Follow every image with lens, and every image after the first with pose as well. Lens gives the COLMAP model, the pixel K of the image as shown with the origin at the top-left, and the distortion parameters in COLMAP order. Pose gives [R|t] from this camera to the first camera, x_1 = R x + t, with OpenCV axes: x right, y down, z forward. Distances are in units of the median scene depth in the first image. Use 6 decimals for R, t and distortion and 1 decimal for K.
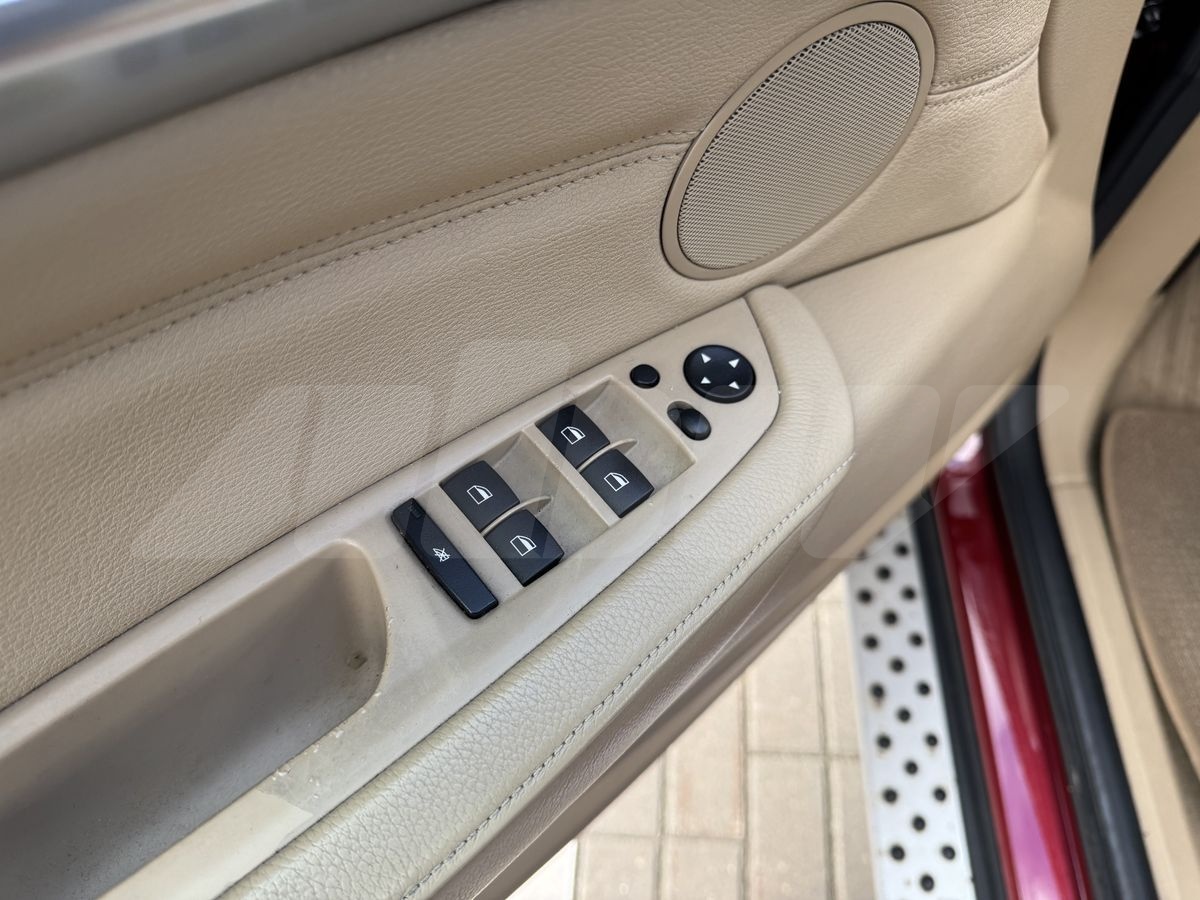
lens RADIAL K [[864.7, 0, 606.3], [0, 864.7, 451.7], [0, 0, 1]] dist [-0.008513, -0.006191]
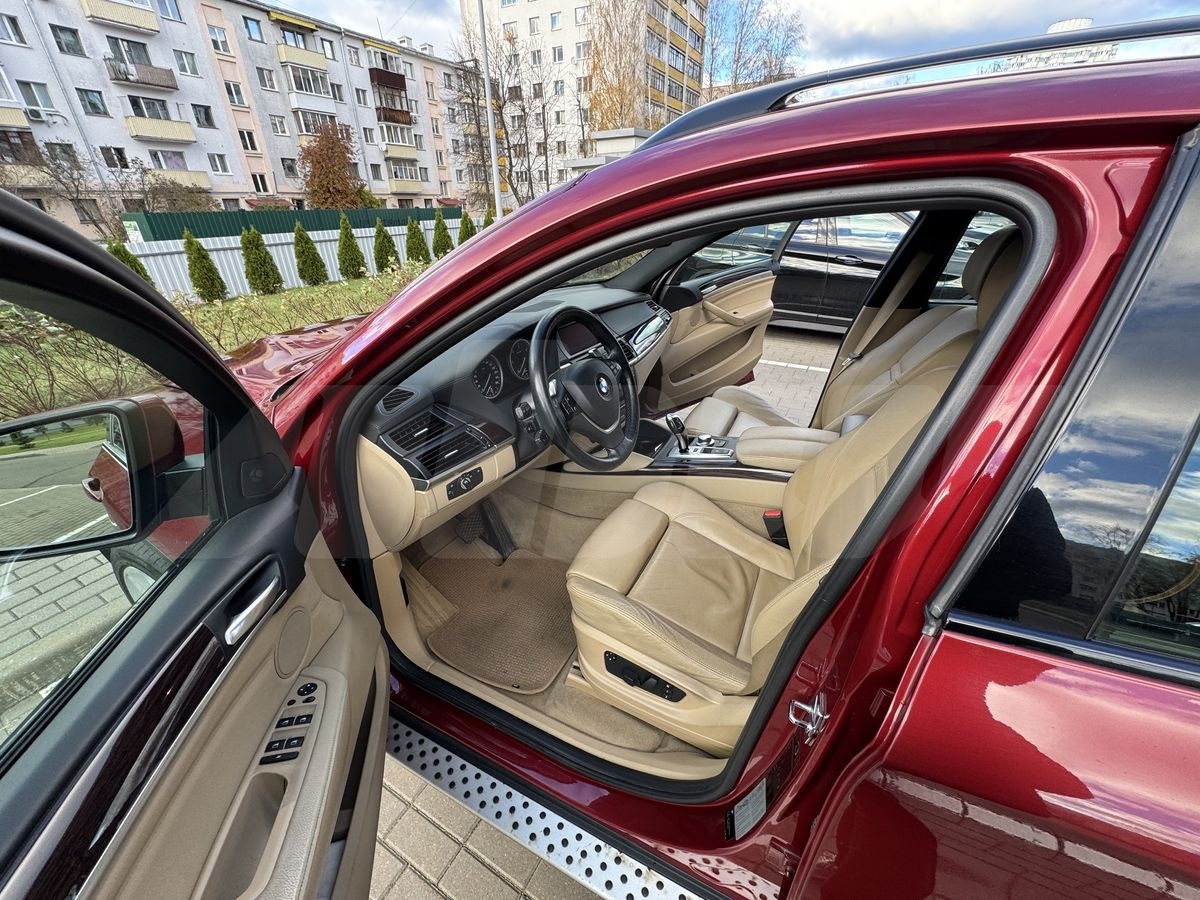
lens RADIAL K [[483.1, 0, 597.1], [0, 483.1, 451.8], [0, 0, 1]] dist [-0.003818, 0.000422]
pose [[0.444039, -0.371155, 0.815520, -0.461983], [0.774286, 0.616975, -0.140793, 0.392965], [-0.450900, 0.693964, 0.561341, -1.101985]]
